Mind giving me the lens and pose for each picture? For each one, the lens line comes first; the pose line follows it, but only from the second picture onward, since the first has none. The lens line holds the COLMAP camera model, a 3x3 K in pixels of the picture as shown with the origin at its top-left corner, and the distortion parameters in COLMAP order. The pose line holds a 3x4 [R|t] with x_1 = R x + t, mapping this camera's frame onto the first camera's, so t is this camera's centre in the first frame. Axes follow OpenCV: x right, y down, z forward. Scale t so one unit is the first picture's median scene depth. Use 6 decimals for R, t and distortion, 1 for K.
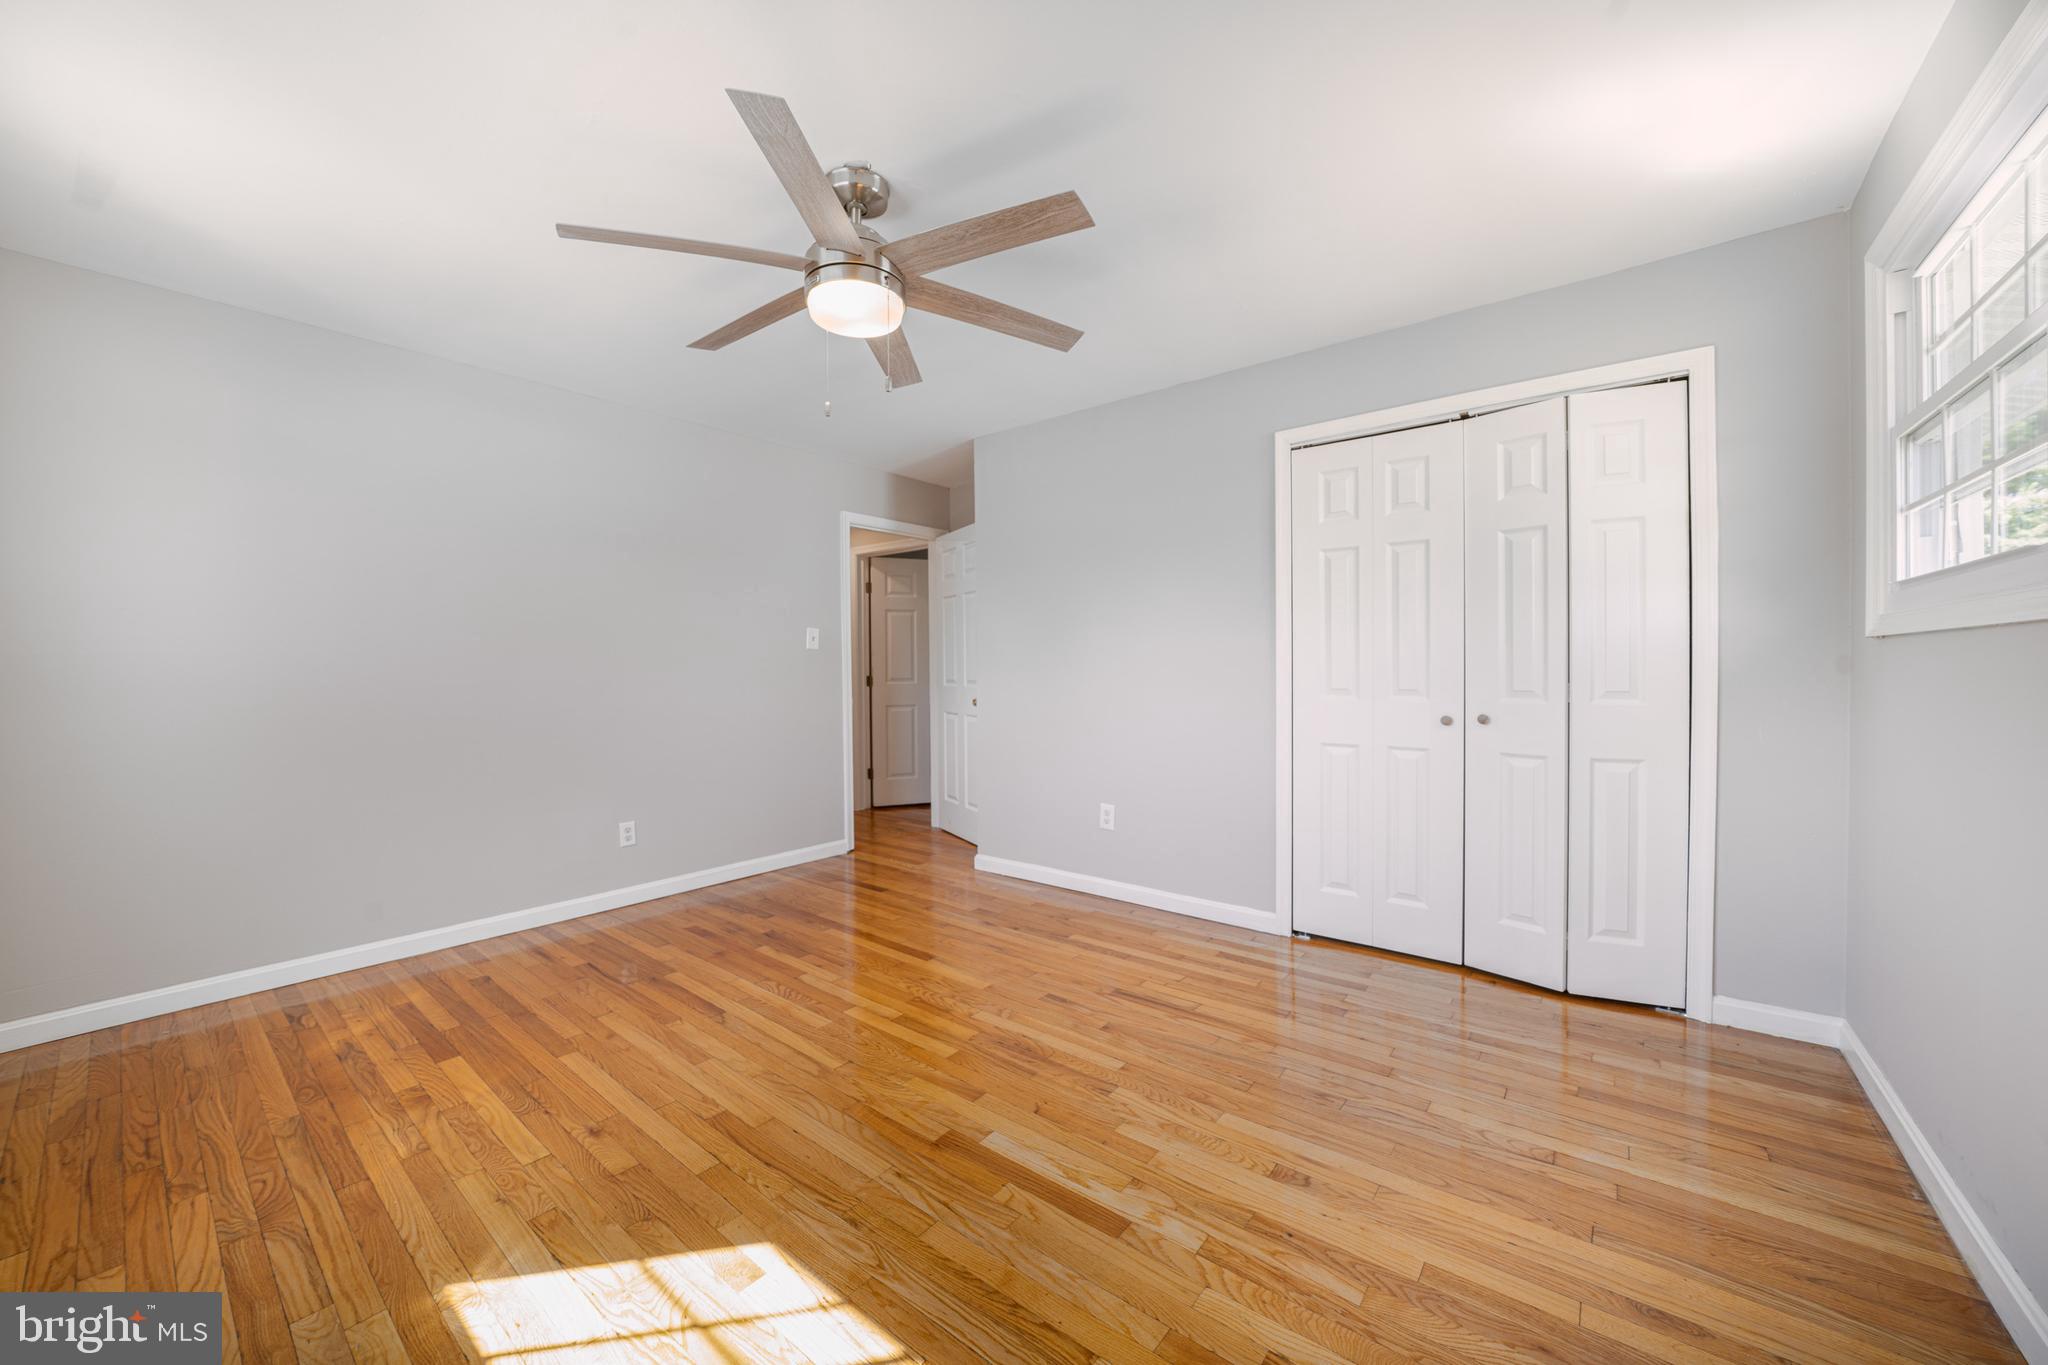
lens RADIAL K [[734.2, 0, 1015.6], [0, 734.2, 674.7], [0, 0, 1]] dist [0.000014, -0.000006]
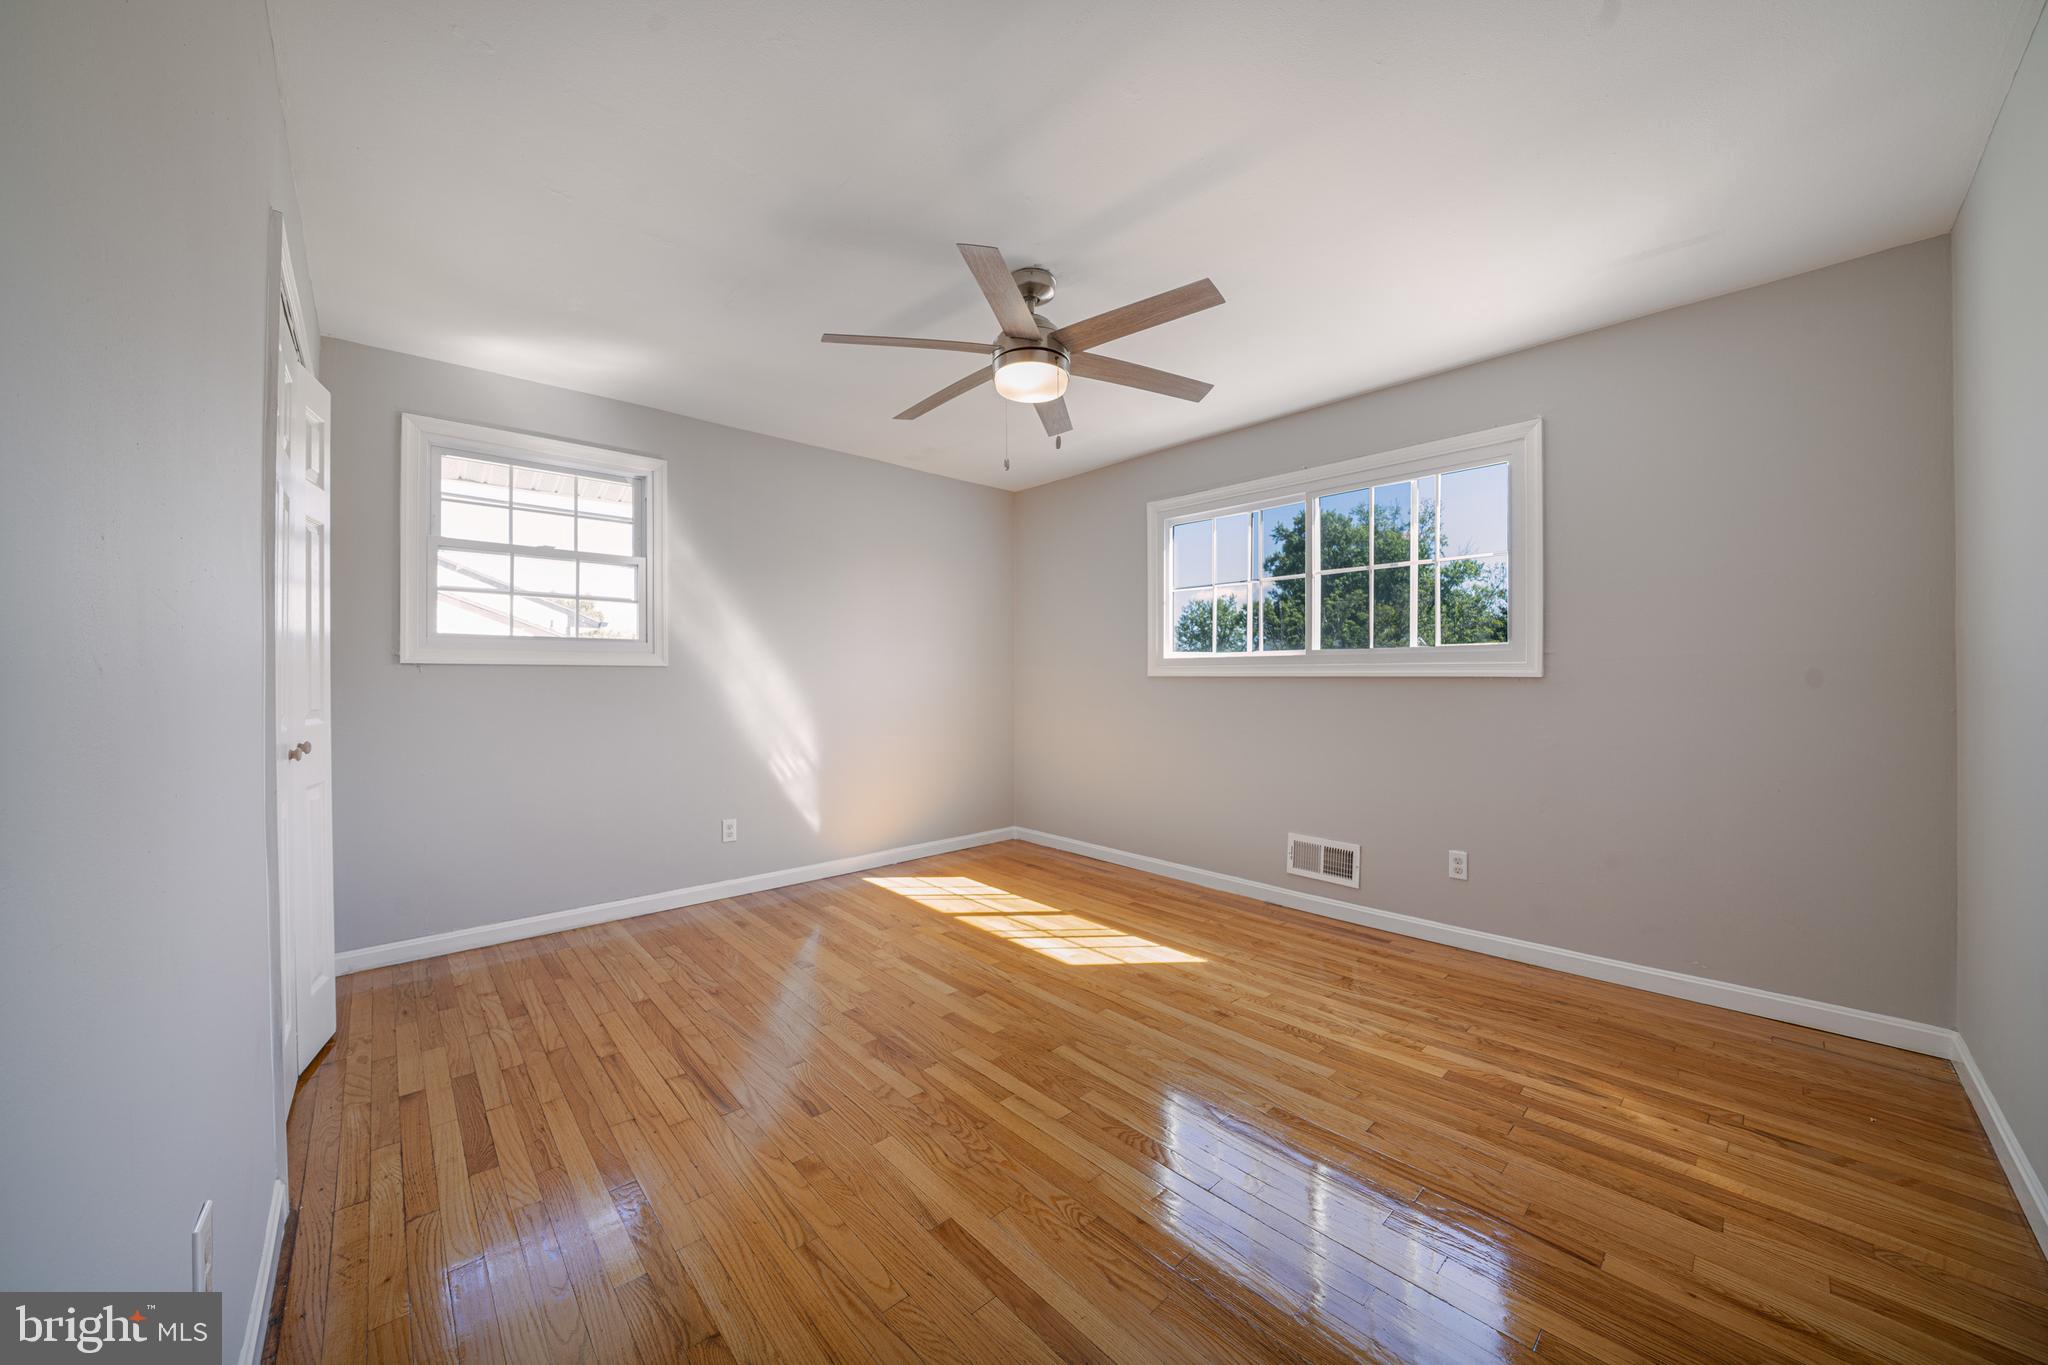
lens RADIAL K [[706.9, 0, 1024.0], [0, 706.9, 682.5], [0, 0, 1]] dist [0.000275, 0.000011]
pose [[-0.988597, 0.014595, 0.149875, -0.375124], [0.016072, 0.999833, 0.008650, -0.033729], [-0.149724, 0.010960, -0.988667, 2.170353]]
